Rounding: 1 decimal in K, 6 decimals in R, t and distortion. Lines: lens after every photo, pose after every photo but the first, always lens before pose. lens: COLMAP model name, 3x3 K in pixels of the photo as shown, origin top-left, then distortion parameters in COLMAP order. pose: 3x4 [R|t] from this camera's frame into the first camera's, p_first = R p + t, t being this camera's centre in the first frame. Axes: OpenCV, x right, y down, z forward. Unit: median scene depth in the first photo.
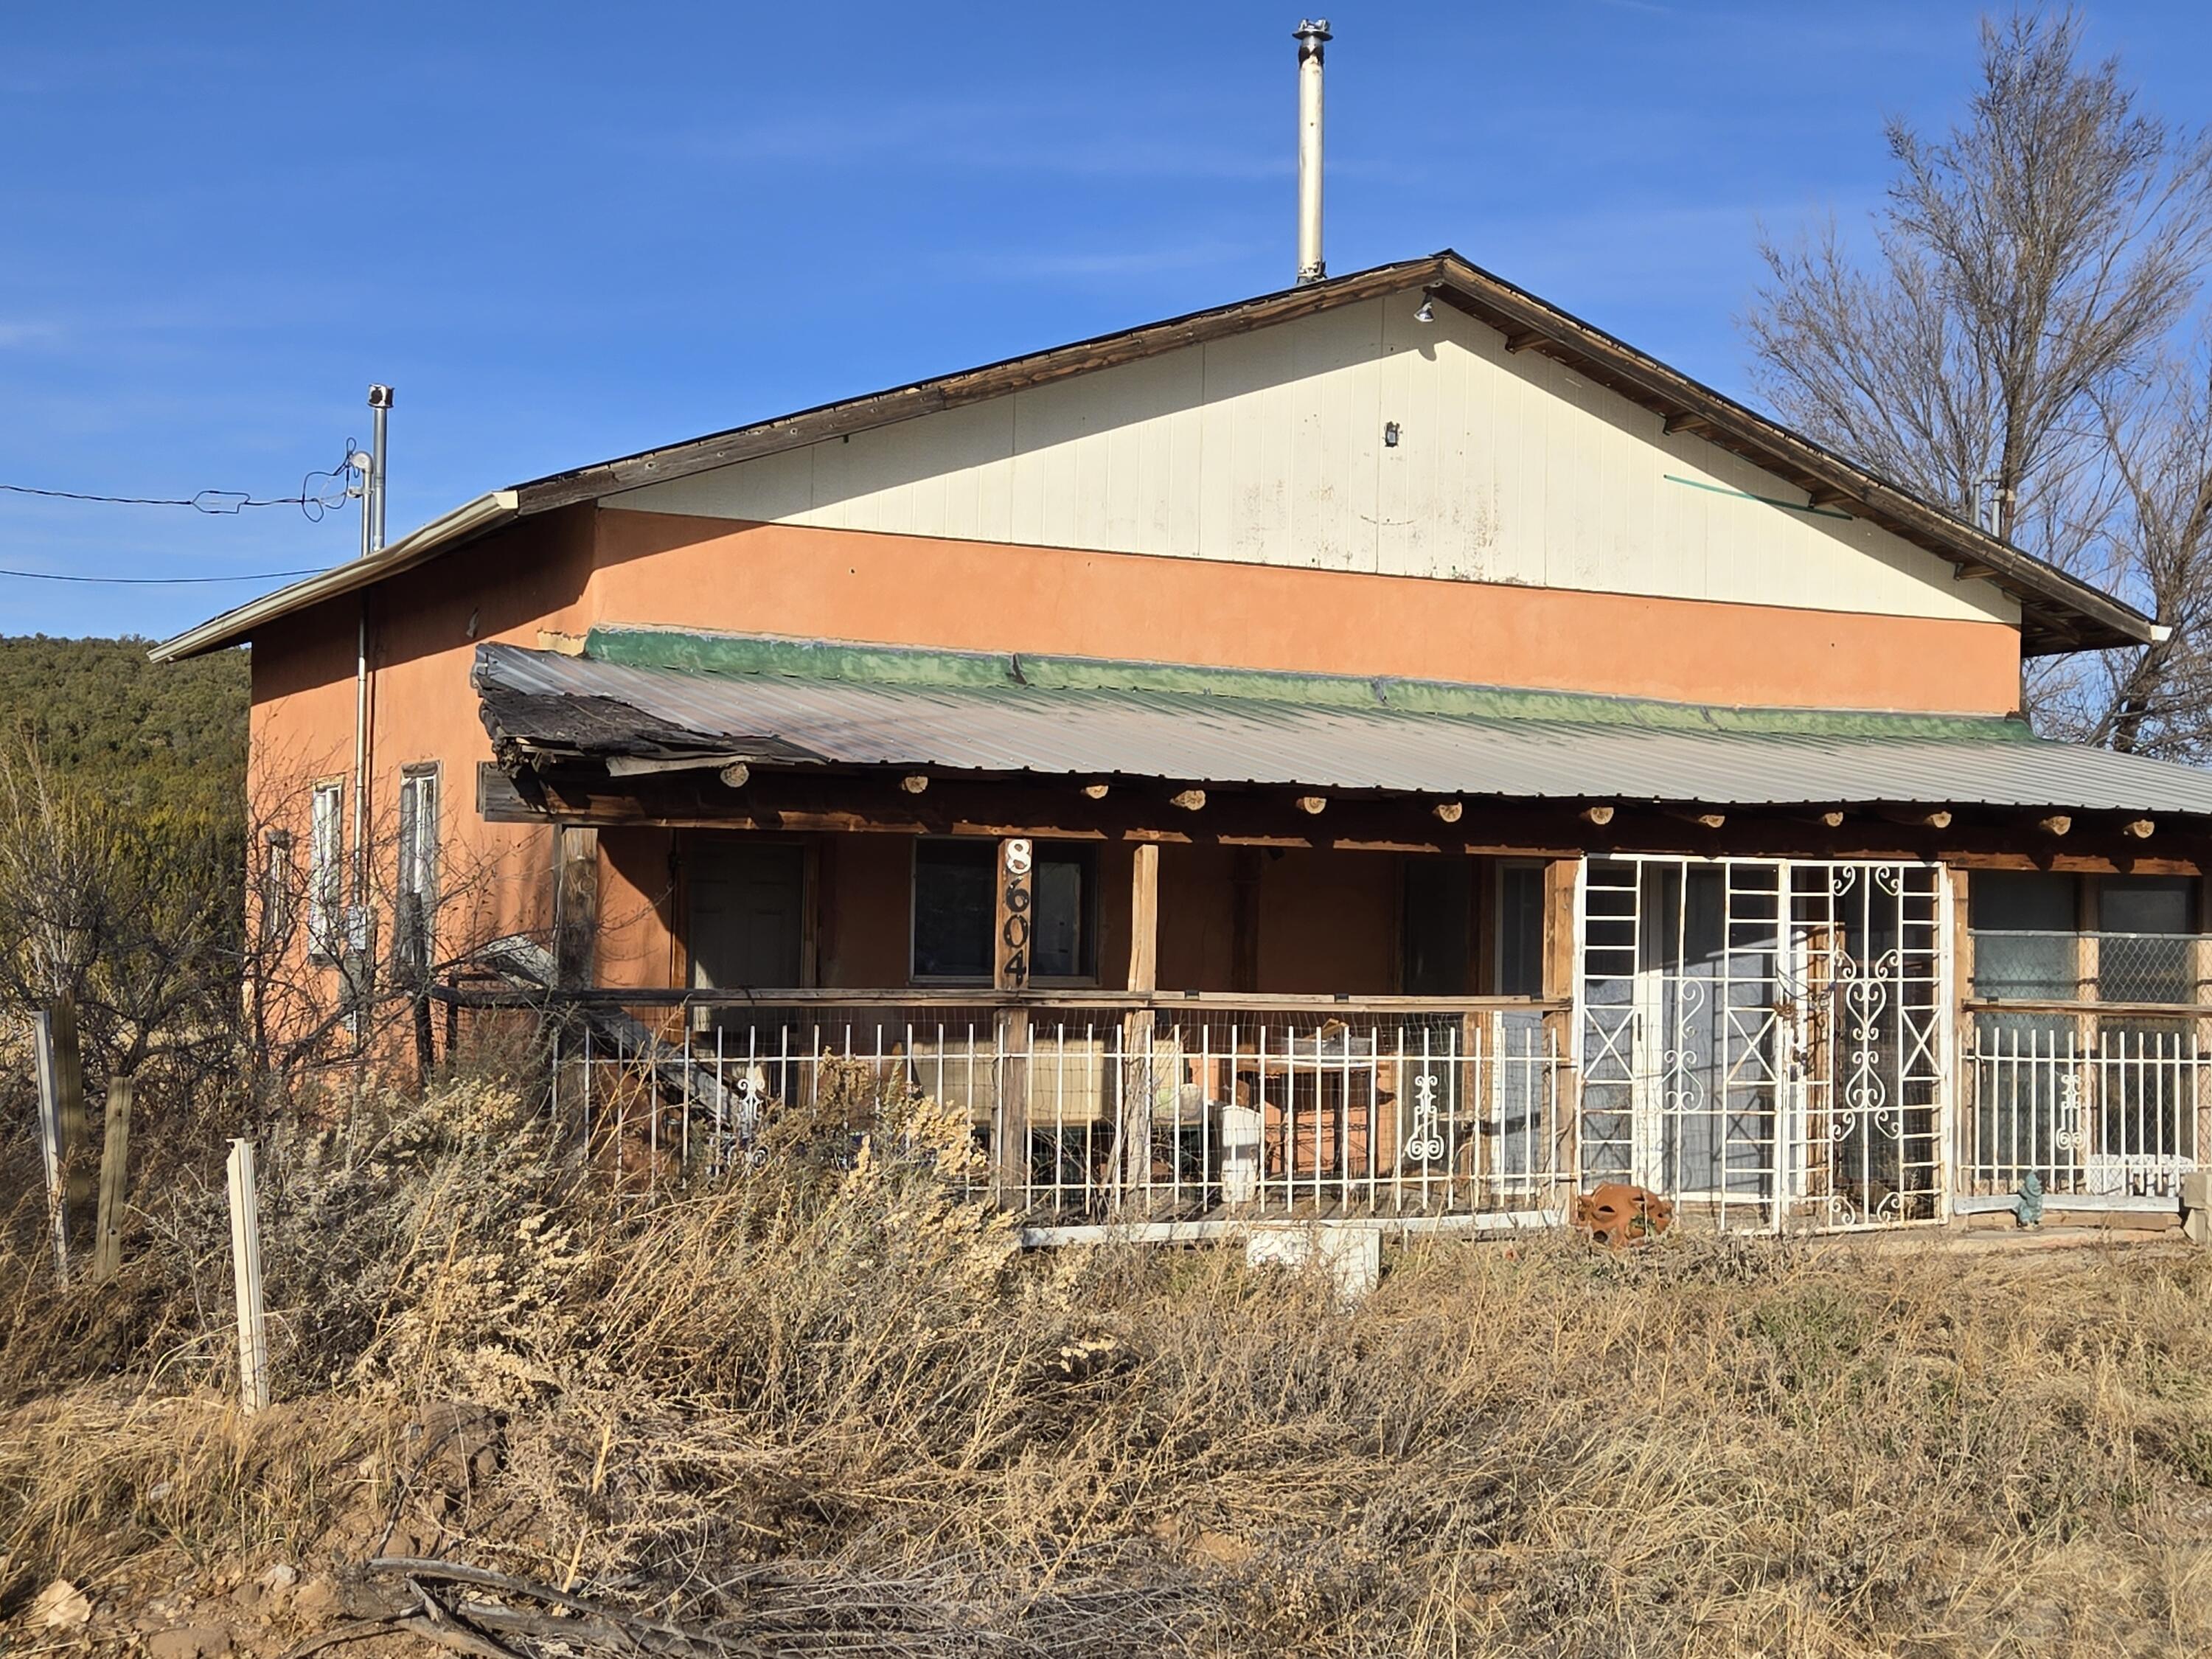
lens RADIAL K [[1509.4, 0, 1118.7], [0, 1509.4, 819.3], [0, 0, 1]] dist [0.019581, -0.001496]
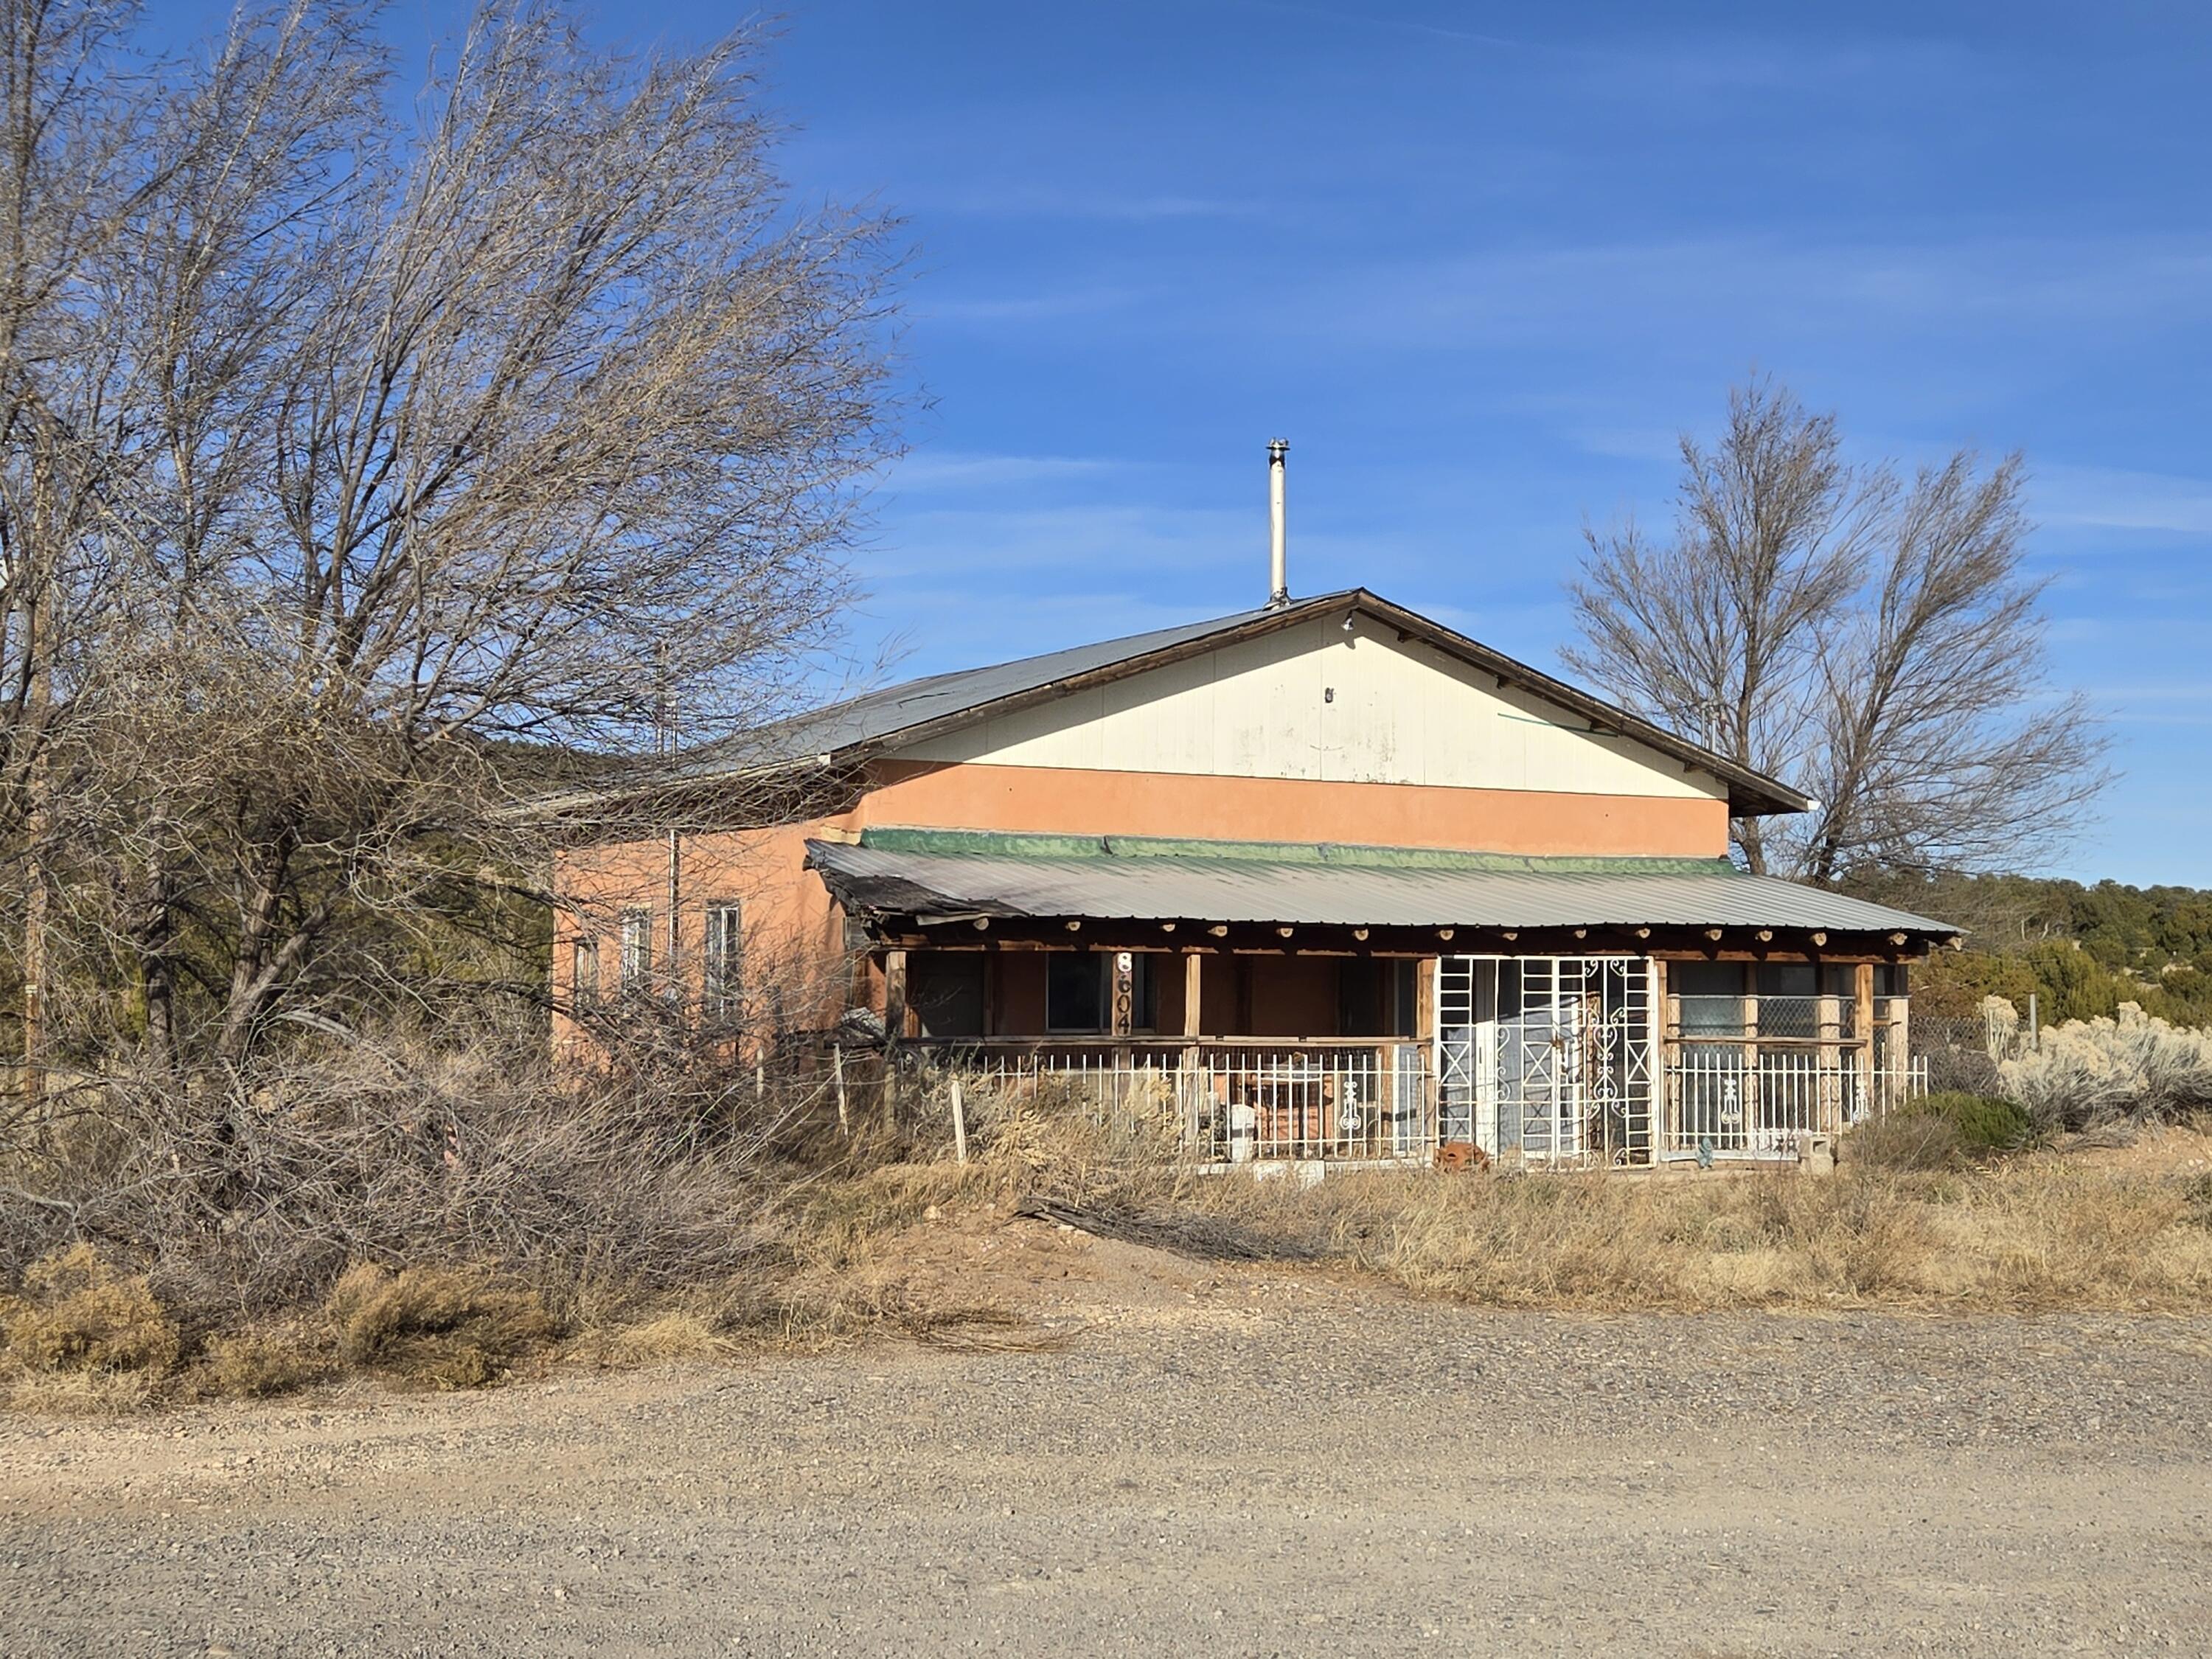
lens RADIAL K [[1476.3, 0, 1099.2], [0, 1476.3, 852.0], [0, 0, 1]] dist [0.048479, -0.017471]
pose [[0.999895, -0.010722, 0.009777, -0.098712], [0.010876, 0.999816, -0.015780, -0.070749], [-0.009606, 0.015884, 0.999828, -0.686413]]
